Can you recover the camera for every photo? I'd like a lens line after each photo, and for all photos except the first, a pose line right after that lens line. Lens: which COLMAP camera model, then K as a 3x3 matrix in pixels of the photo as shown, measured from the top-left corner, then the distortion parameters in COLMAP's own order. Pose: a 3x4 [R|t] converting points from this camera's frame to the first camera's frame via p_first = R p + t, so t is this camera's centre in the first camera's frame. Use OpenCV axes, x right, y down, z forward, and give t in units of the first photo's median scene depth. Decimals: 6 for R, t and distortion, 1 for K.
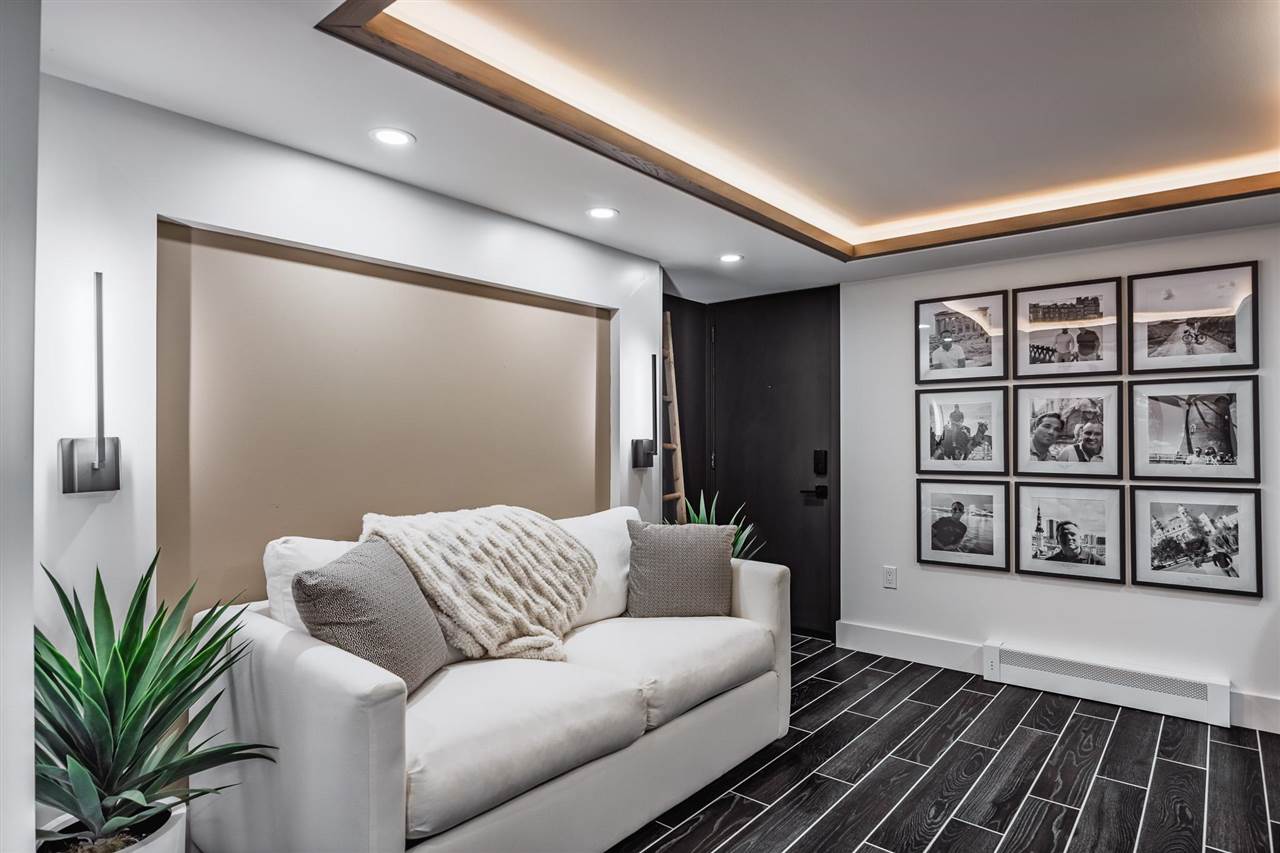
lens RADIAL K [[711.9, 0, 640.0], [0, 711.9, 426.5], [0, 0, 1]] dist [-0.000932, -0.000570]
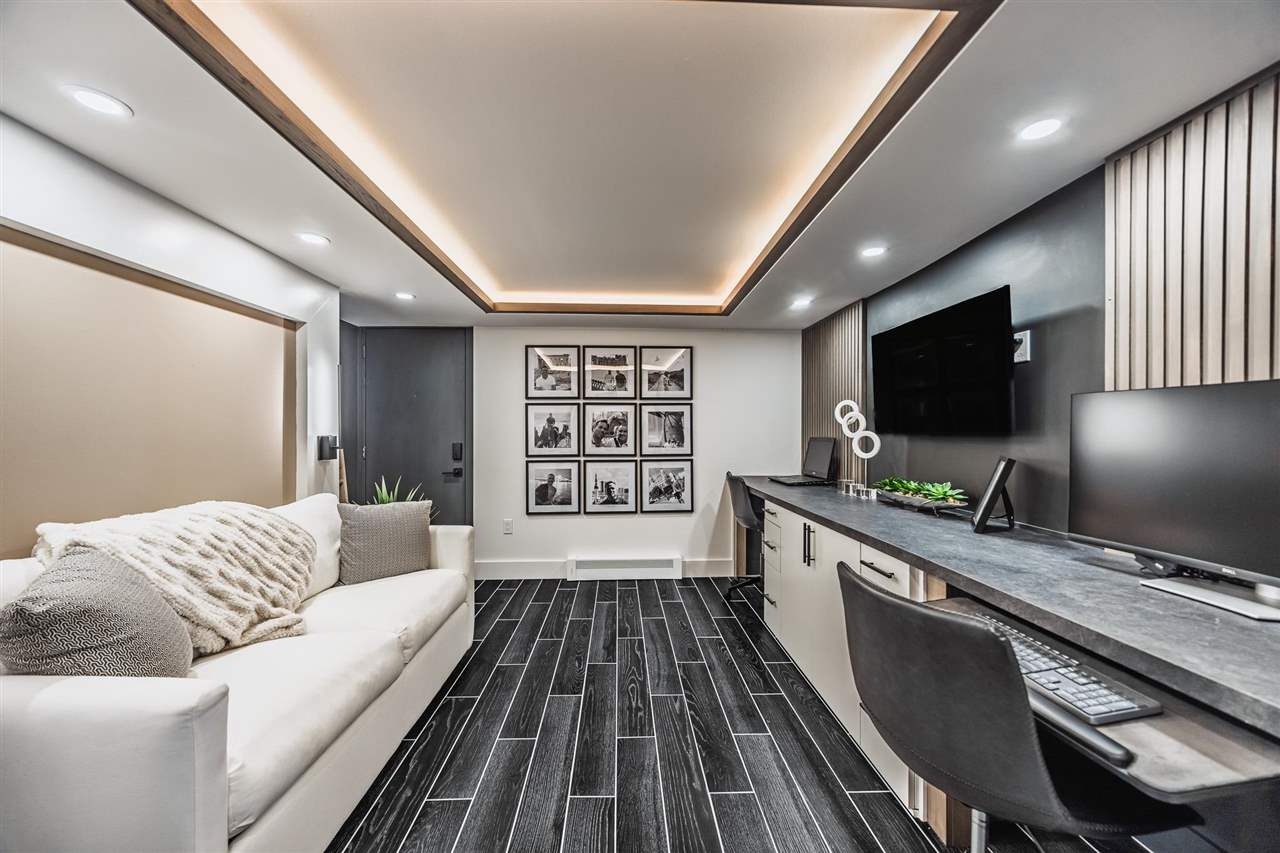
lens RADIAL K [[488.8, 0, 641.5], [0, 488.8, 431.1], [0, 0, 1]] dist [-0.002456, -0.000248]
pose [[0.747678, 0.001600, 0.664060, -0.162012], [-0.008894, 0.999932, 0.007605, -0.001014], [-0.664002, -0.011593, 0.747641, 0.053155]]
